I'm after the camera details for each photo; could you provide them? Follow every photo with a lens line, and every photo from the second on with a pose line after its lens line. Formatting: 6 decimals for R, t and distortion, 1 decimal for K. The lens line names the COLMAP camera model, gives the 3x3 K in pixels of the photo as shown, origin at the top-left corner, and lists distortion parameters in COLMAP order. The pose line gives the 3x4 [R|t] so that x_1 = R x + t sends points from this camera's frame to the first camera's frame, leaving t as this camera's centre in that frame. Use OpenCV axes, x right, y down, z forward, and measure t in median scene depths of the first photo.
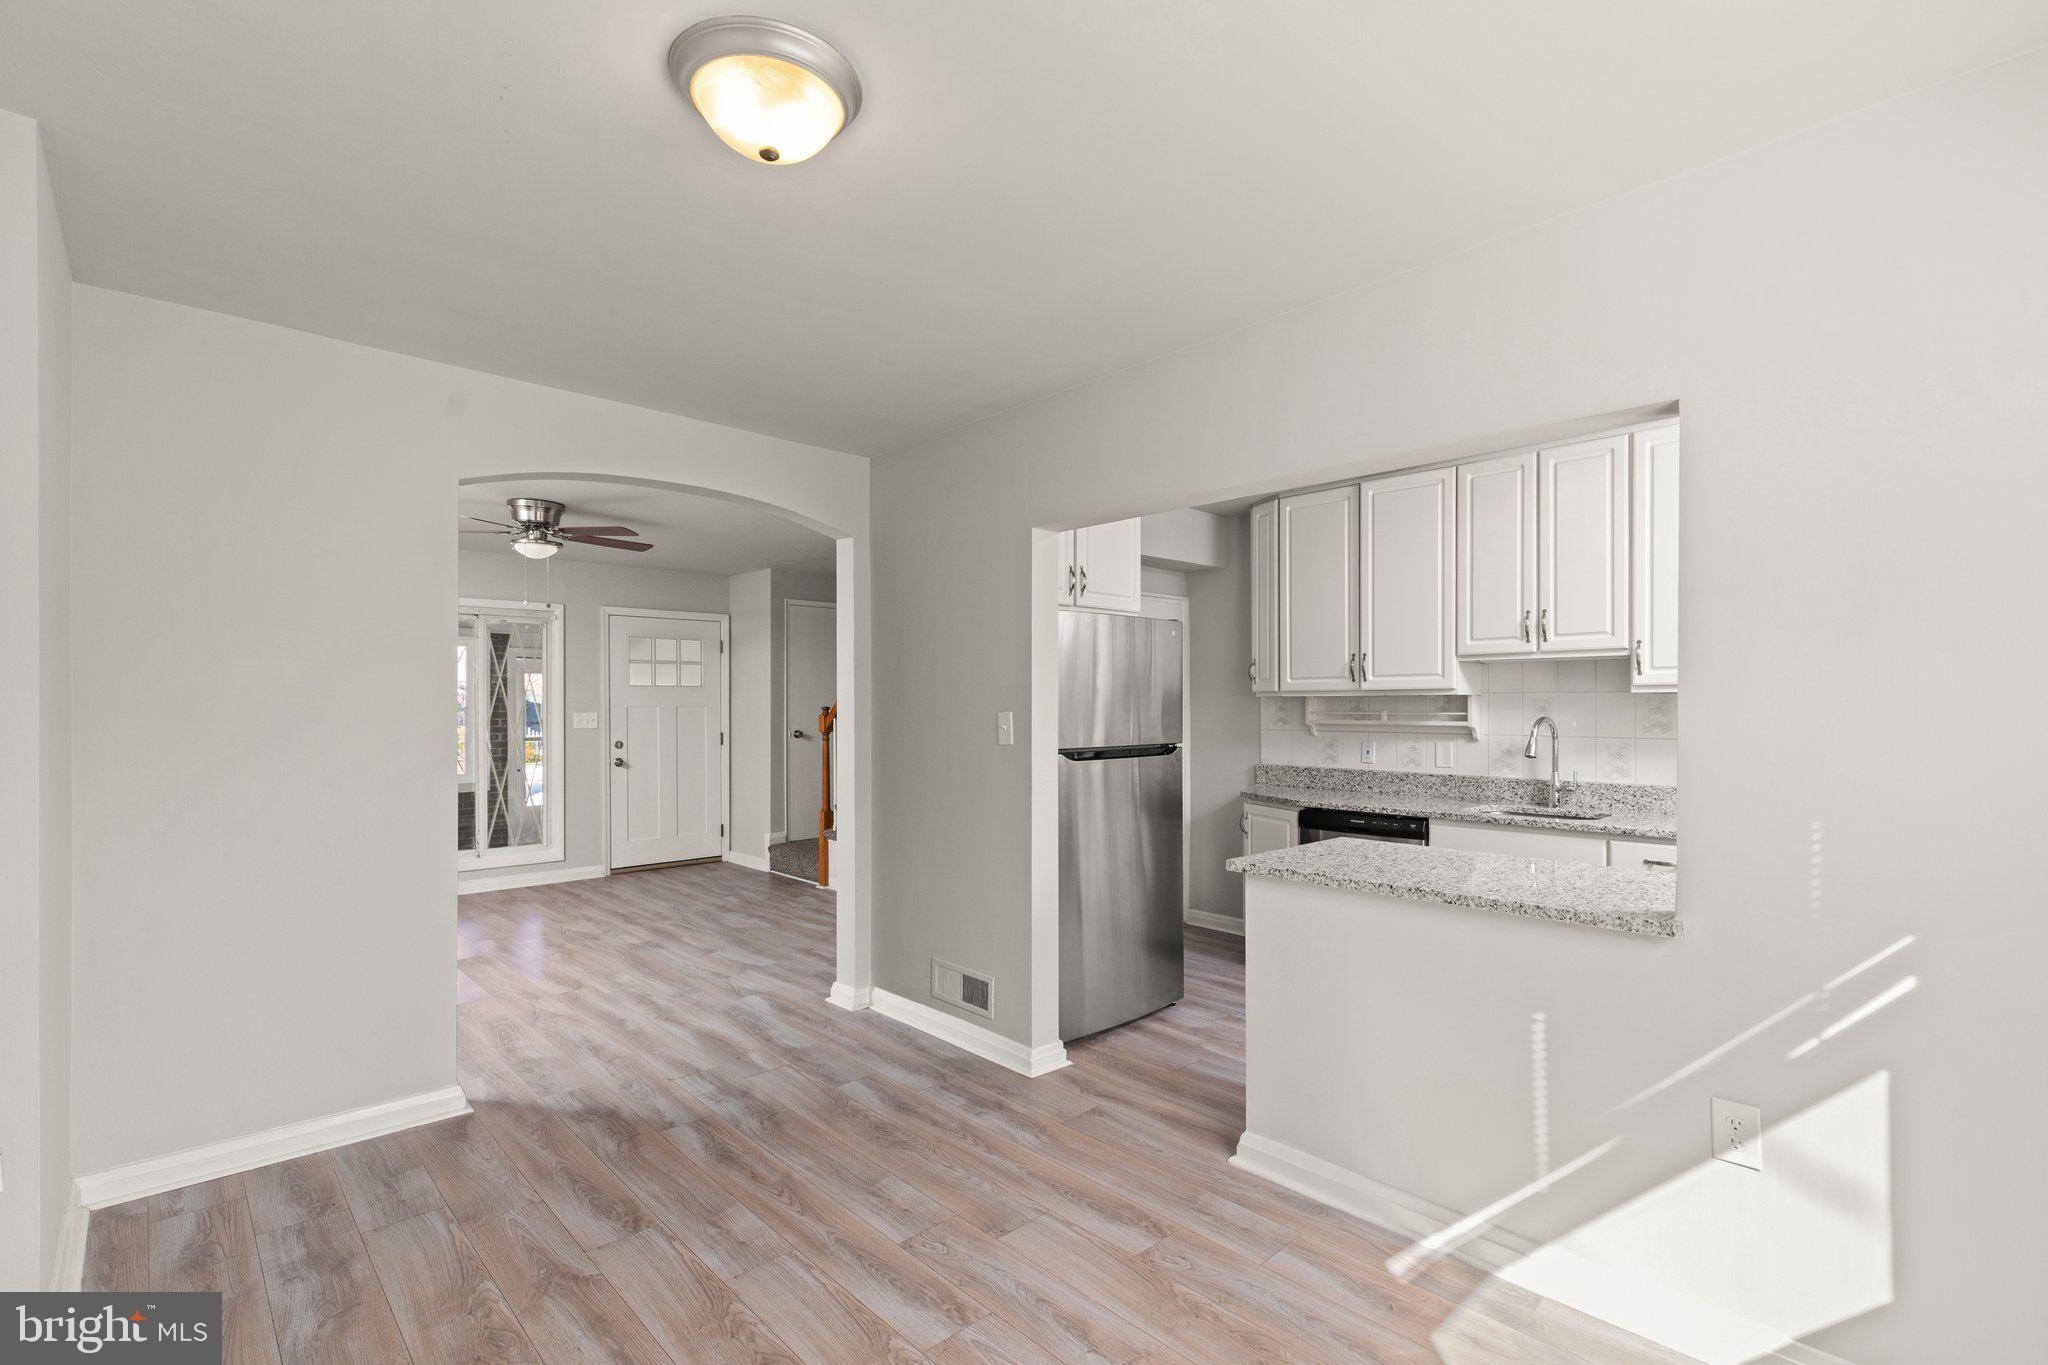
lens RADIAL K [[931.9, 0, 1038.2], [0, 931.9, 703.1], [0, 0, 1]] dist [0.007384, 0.000636]
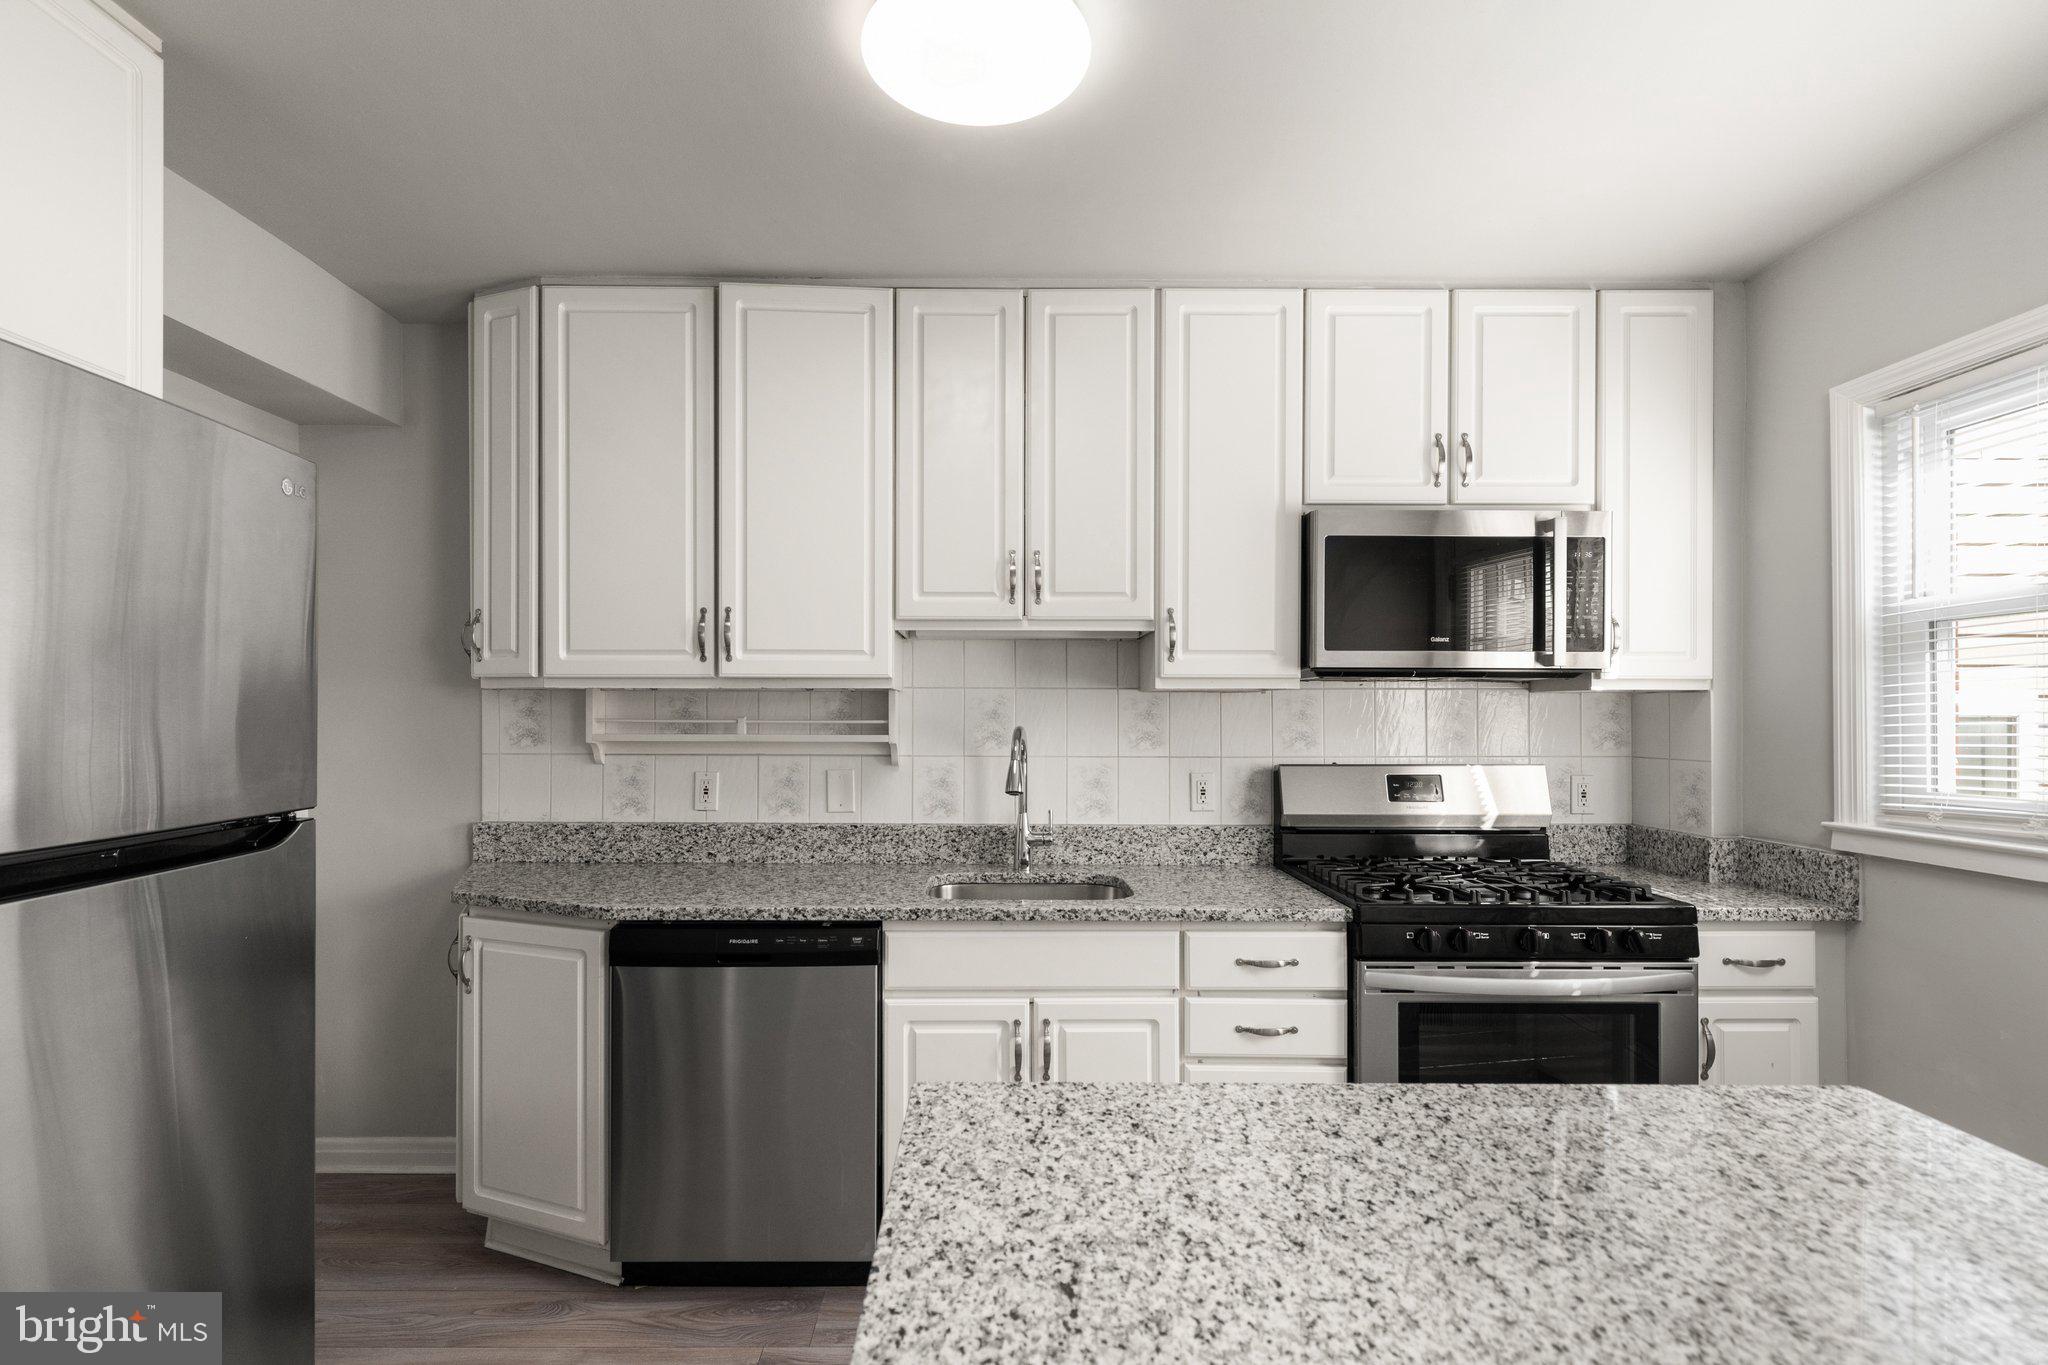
lens RADIAL K [[951.8, 0, 993.4], [0, 951.8, 711.2], [0, 0, 1]] dist [0.009588, 0.000297]
pose [[0.688388, 0.003951, 0.725332, 0.061359], [-0.006164, 0.999981, 0.000403, 0.003963], [-0.725316, -0.004749, 0.688399, 0.505588]]
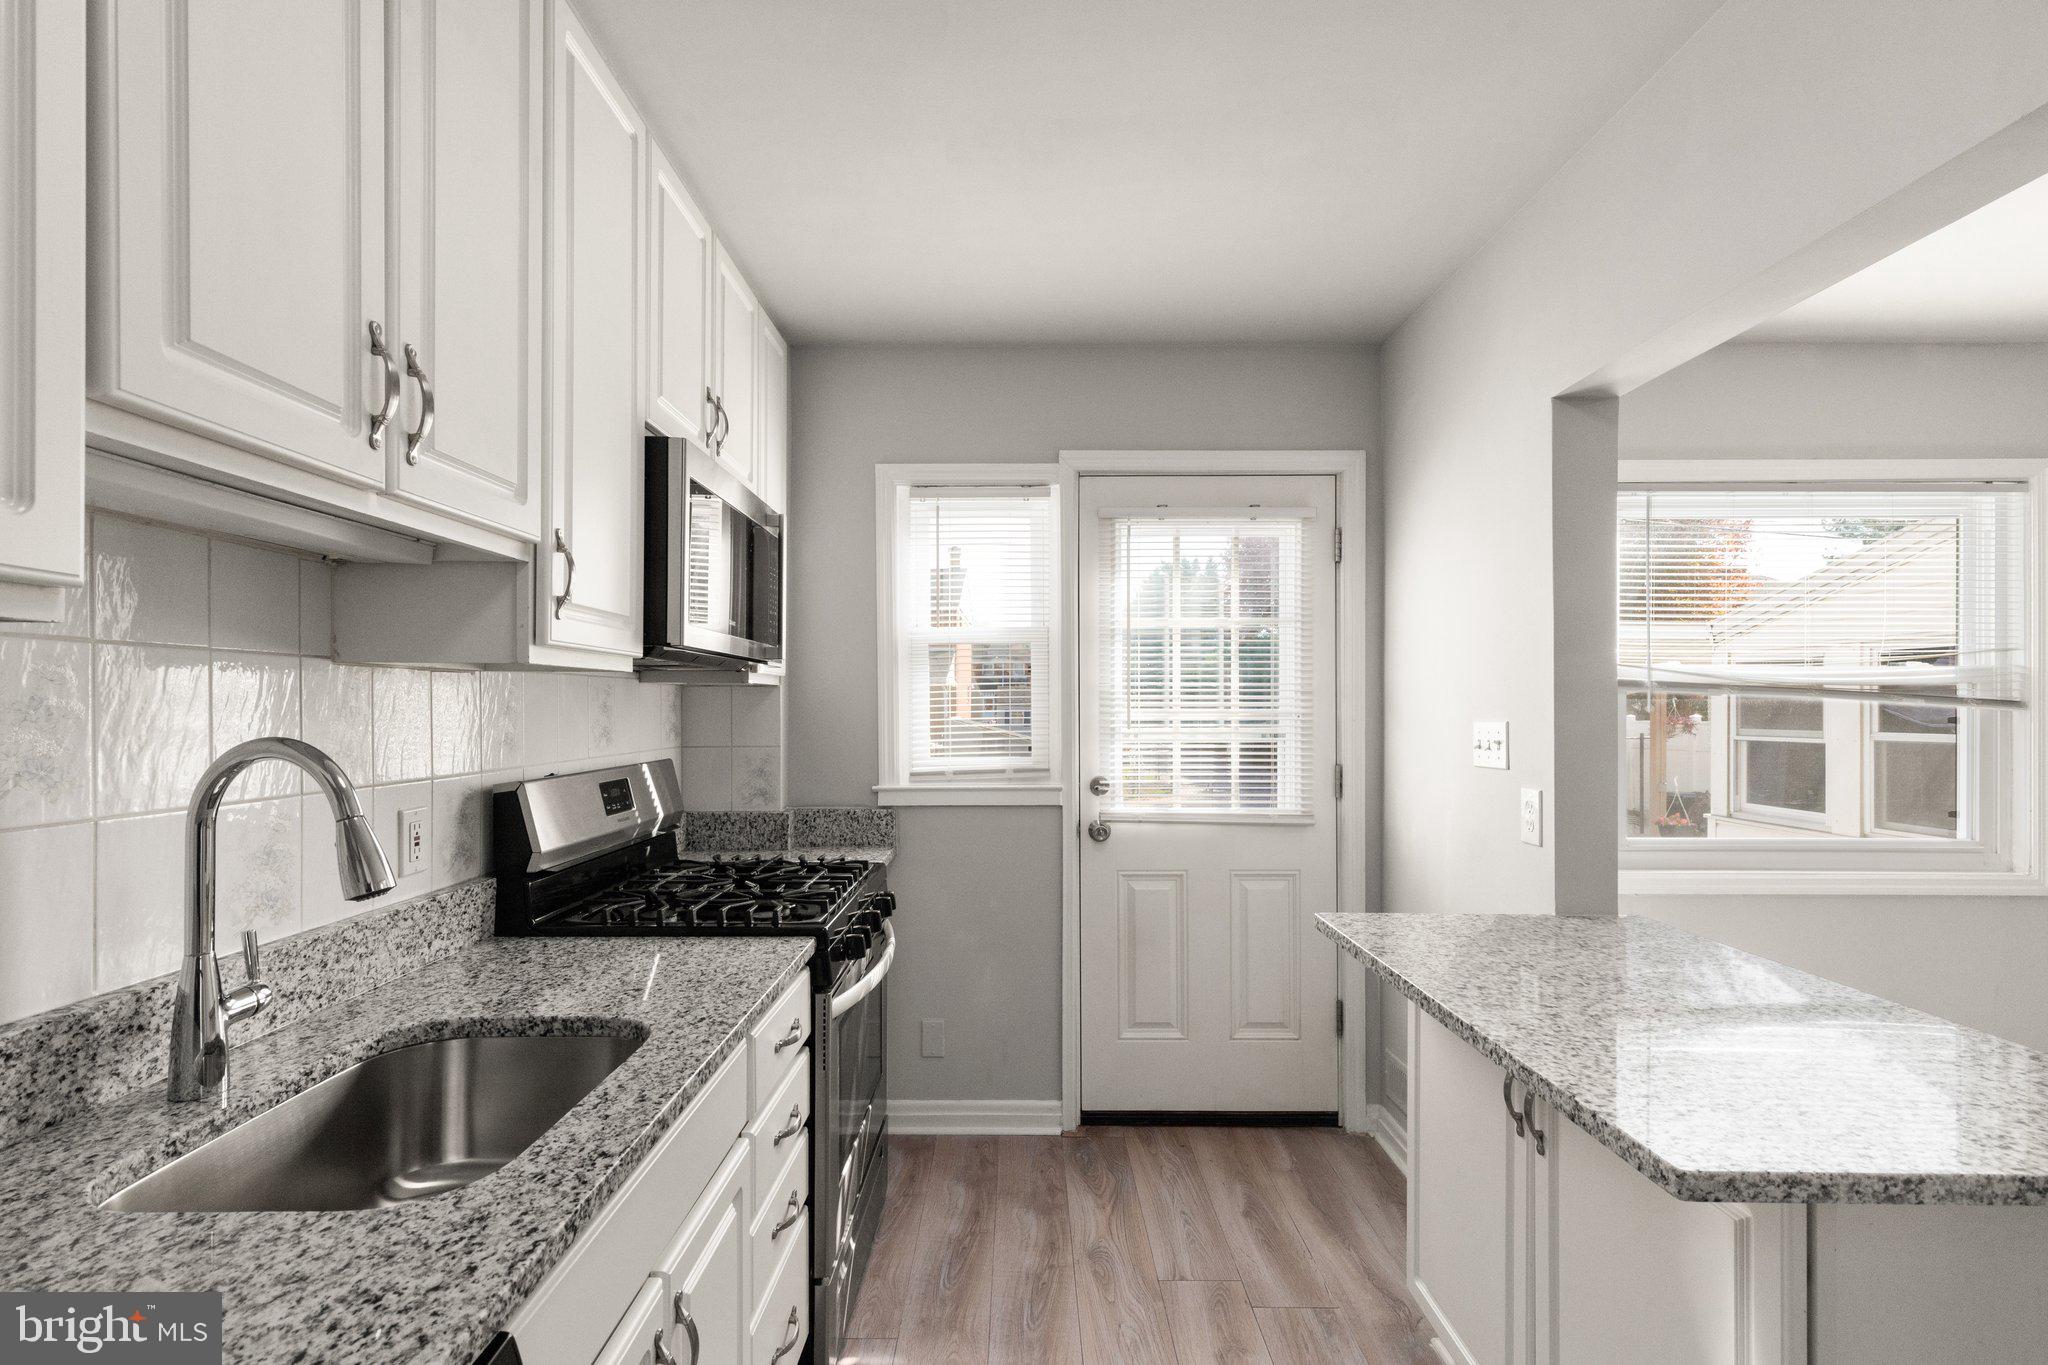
lens RADIAL K [[931.9, 0, 1038.2], [0, 931.9, 703.1], [0, 0, 1]] dist [0.007384, 0.000636]
pose [[-0.725408, 0.002047, 0.688316, 0.186886], [-0.004570, 0.999959, -0.007790, 0.005470], [-0.688304, -0.008796, -0.725369, 0.915768]]
